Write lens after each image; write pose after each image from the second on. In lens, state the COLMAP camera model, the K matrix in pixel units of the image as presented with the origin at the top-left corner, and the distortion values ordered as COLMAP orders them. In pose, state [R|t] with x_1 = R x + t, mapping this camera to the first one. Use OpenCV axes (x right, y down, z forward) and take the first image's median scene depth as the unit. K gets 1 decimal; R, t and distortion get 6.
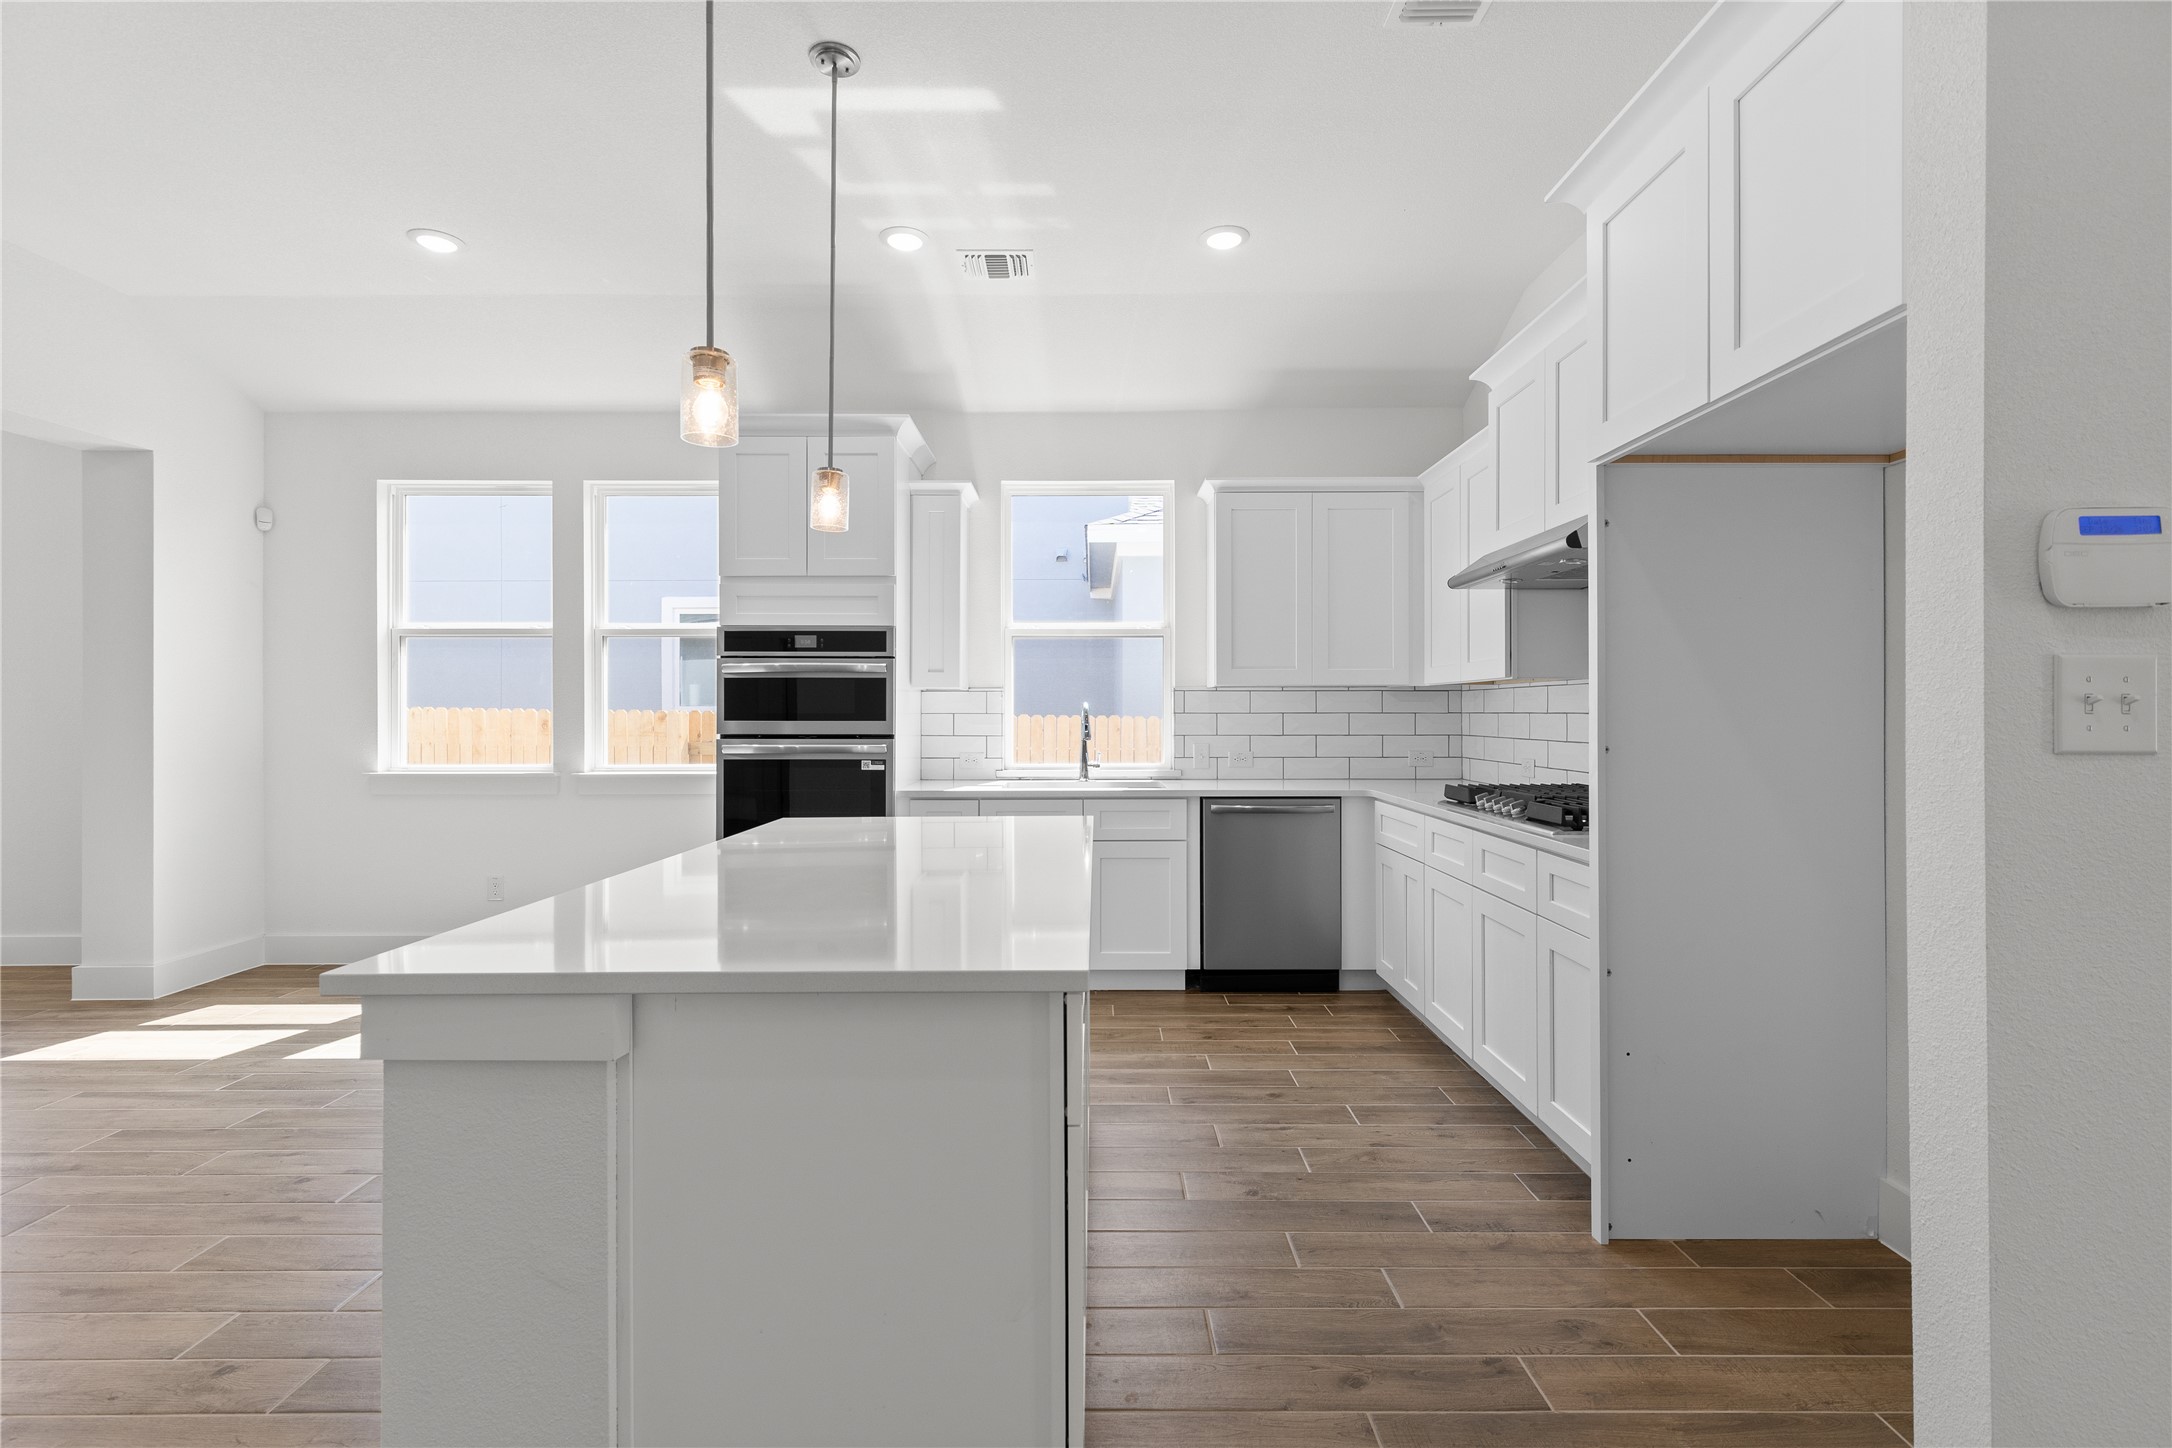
lens RADIAL K [[993.8, 0, 1086.6], [0, 993.8, 710.2], [0, 0, 1]] dist [0.011075, -0.001160]
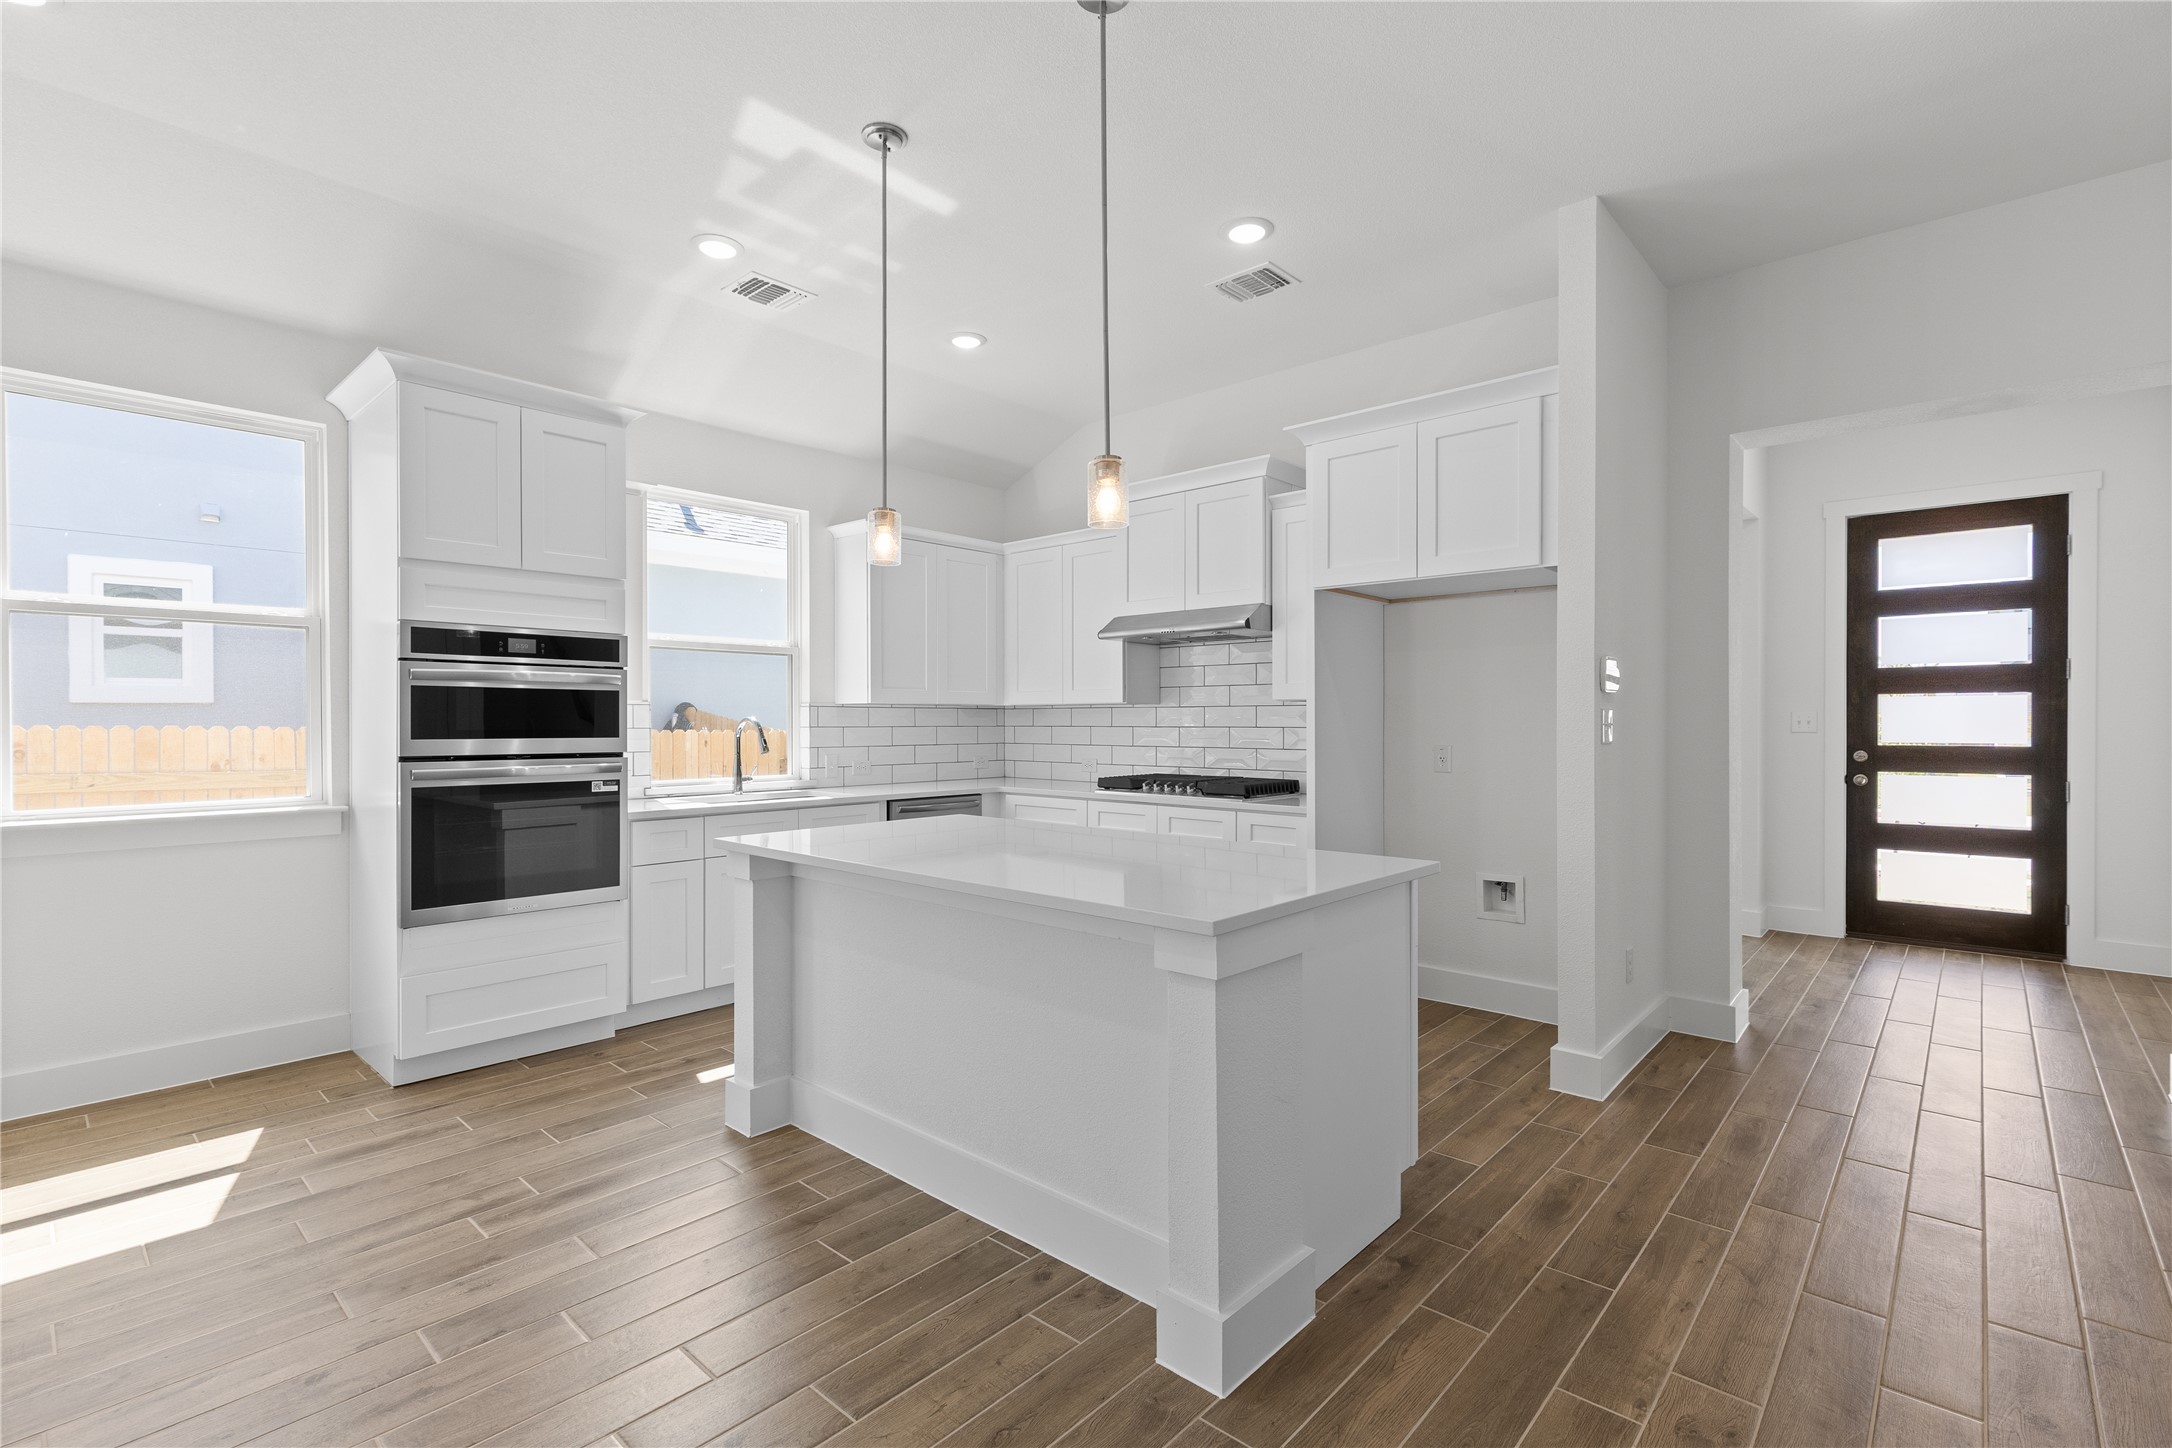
lens RADIAL K [[993.8, 0, 1091.4], [0, 993.8, 724.6], [0, 0, 1]] dist [0.011075, -0.001160]
pose [[0.663225, -0.001715, 0.748418, -0.588645], [-0.001976, 0.999990, 0.004043, -0.005476], [-0.748417, -0.004160, 0.663215, 0.061744]]
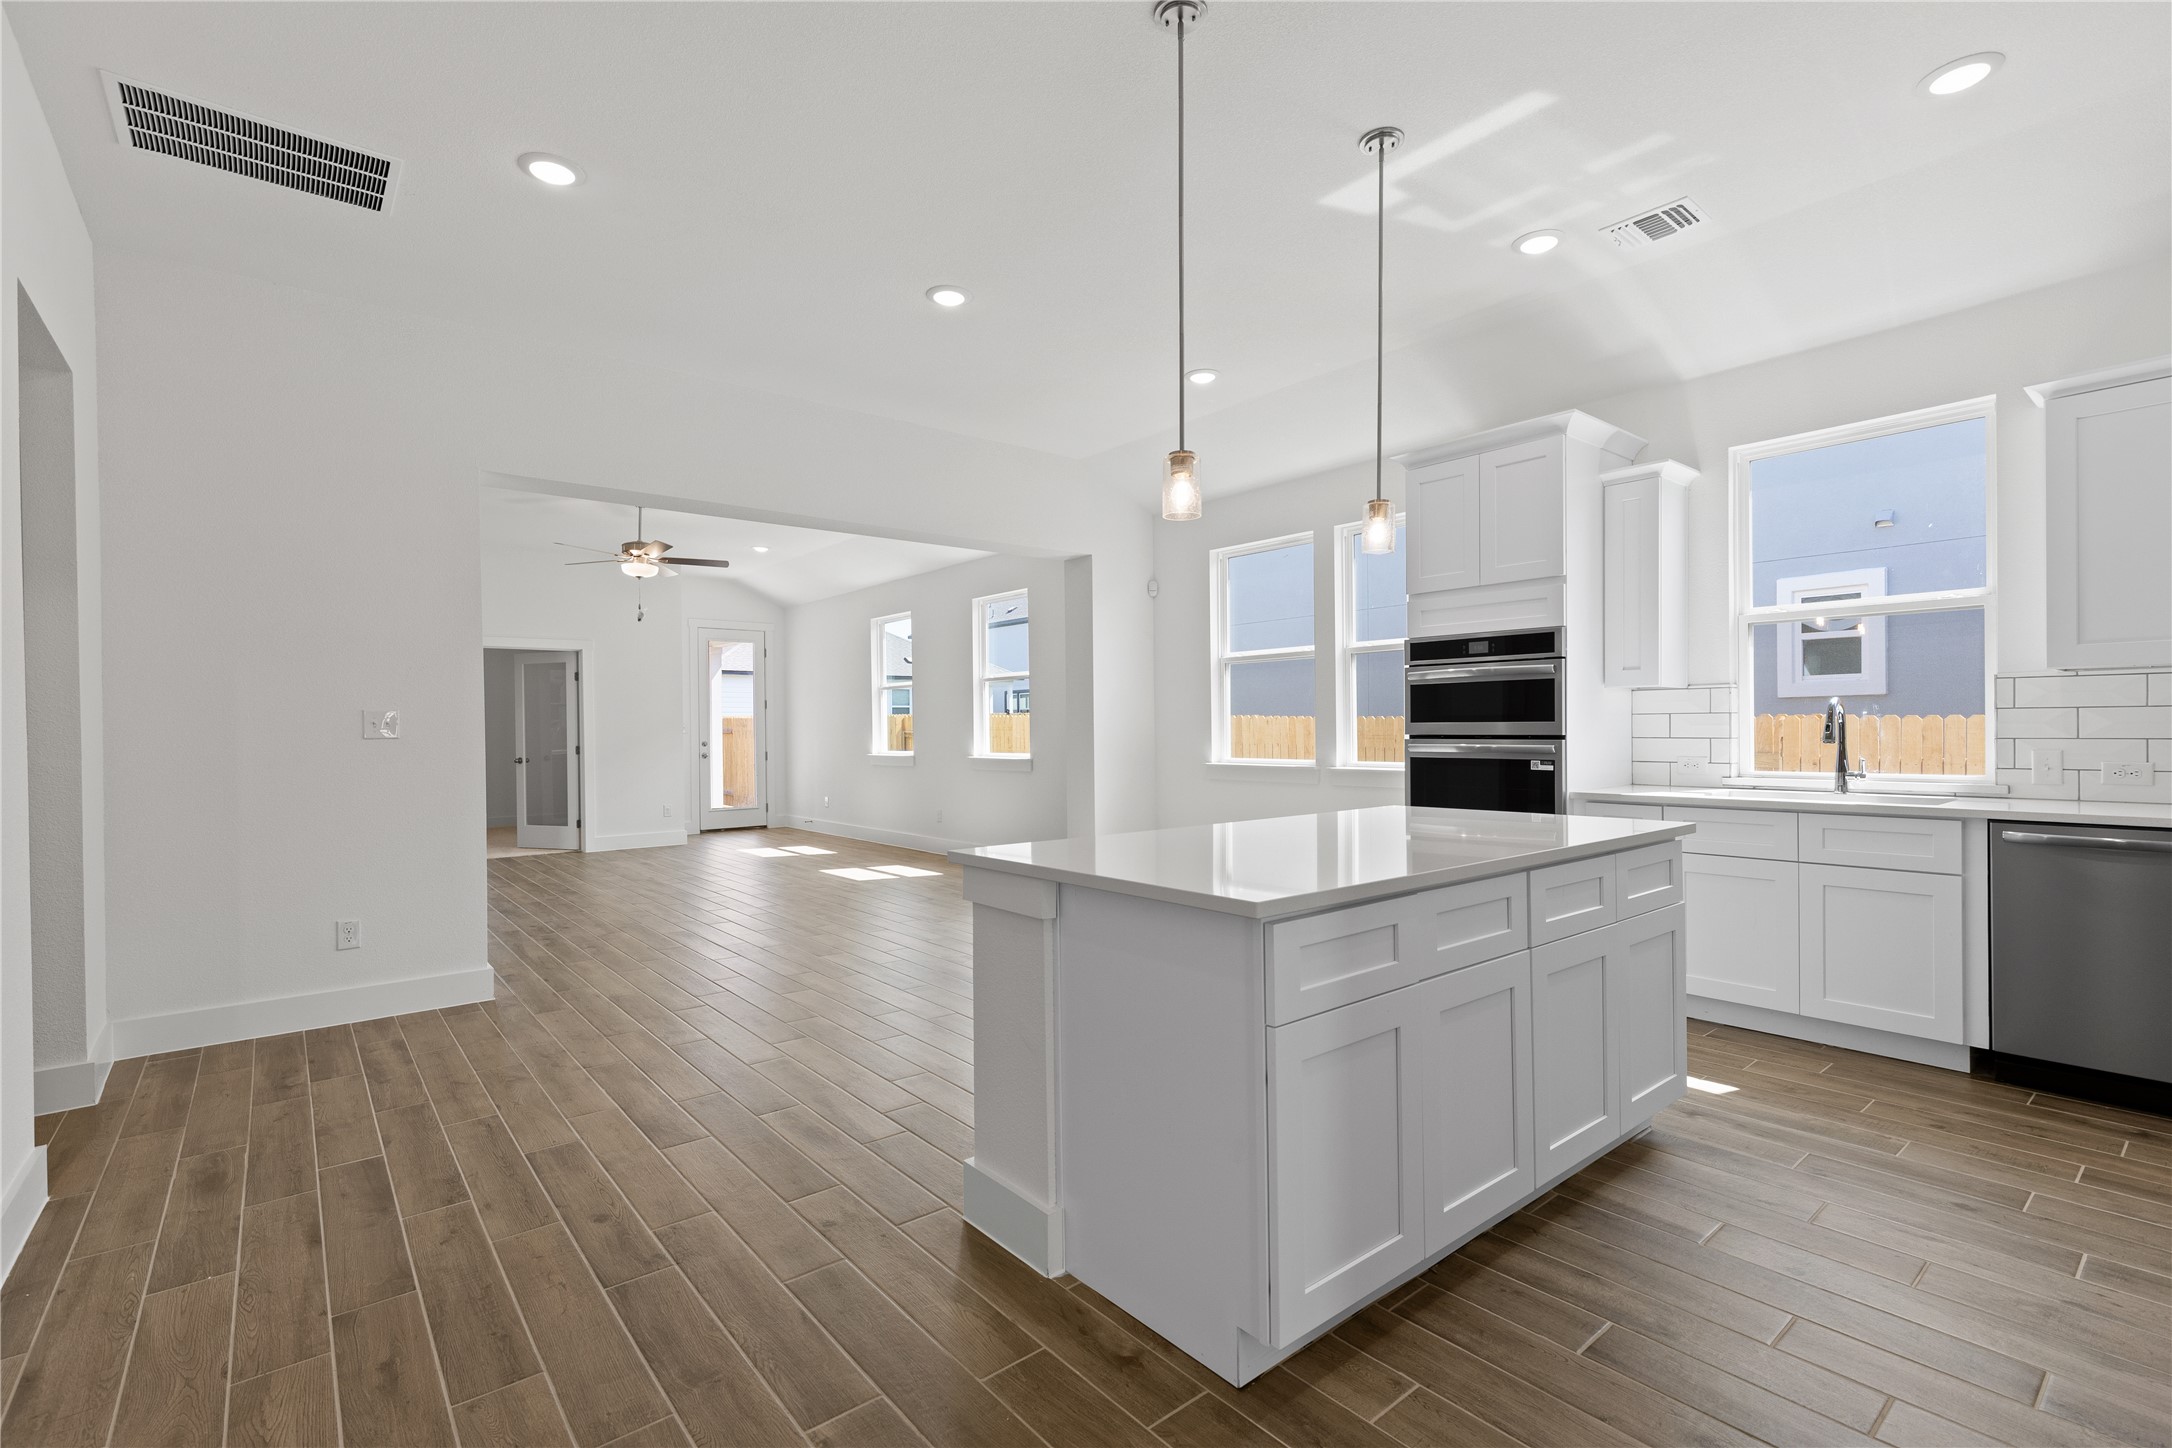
lens RADIAL K [[993.8, 0, 1091.1], [0, 993.8, 731.2], [0, 0, 1]] dist [0.011075, -0.001160]
pose [[0.638752, -0.003188, -0.769406, 0.264588], [0.012046, 0.999910, 0.005858, 0.008565], [0.769319, -0.013010, 0.638733, 0.001915]]
